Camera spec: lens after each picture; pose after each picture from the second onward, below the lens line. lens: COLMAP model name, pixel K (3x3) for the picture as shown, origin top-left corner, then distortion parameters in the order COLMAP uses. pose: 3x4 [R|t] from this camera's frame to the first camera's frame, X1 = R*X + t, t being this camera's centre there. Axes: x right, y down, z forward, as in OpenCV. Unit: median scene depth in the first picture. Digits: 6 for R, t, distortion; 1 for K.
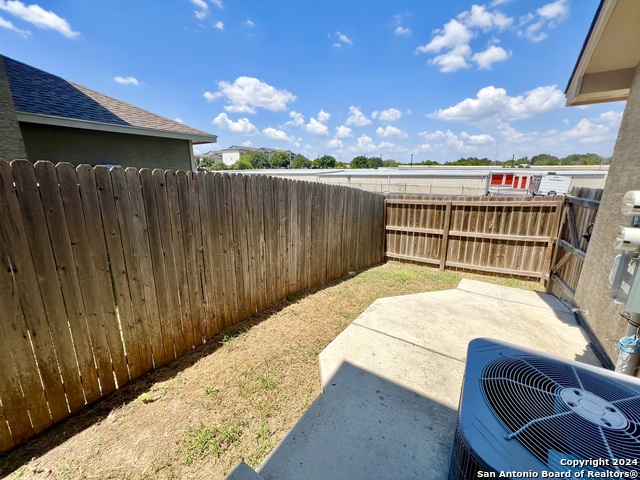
lens RADIAL K [[257.1, 0, 319.0], [0, 257.1, 238.3], [0, 0, 1]] dist [0.000081, 0.000260]
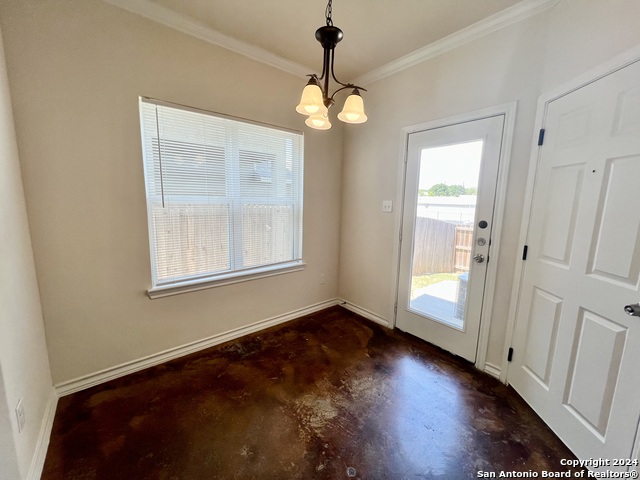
lens RADIAL K [[257.1, 0, 319.0], [0, 257.1, 238.3], [0, 0, 1]] dist [0.000081, 0.000260]
pose [[0.961051, 0.057527, -0.270316, -0.079113], [-0.082914, 0.993057, -0.083449, 0.088244], [0.263639, 0.102612, 0.959148, -0.534765]]
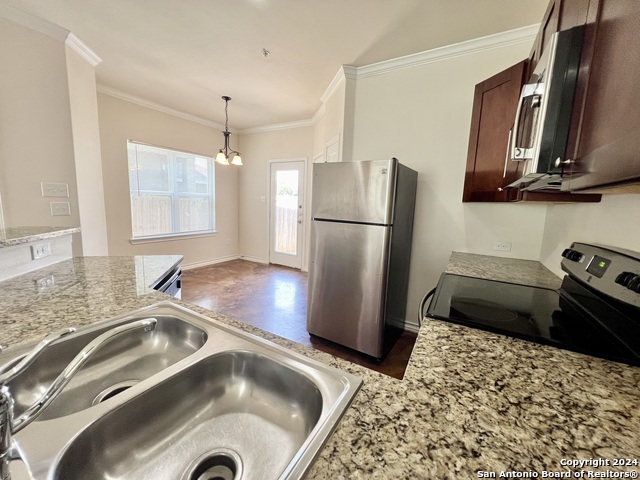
lens RADIAL K [[257.1, 0, 319.0], [0, 257.1, 238.3], [0, 0, 1]] dist [0.000081, 0.000260]
pose [[0.996921, 0.025159, 0.074271, 0.370227], [-0.017457, 0.994571, -0.102581, 0.520867], [-0.076448, 0.100969, 0.991948, -2.064252]]
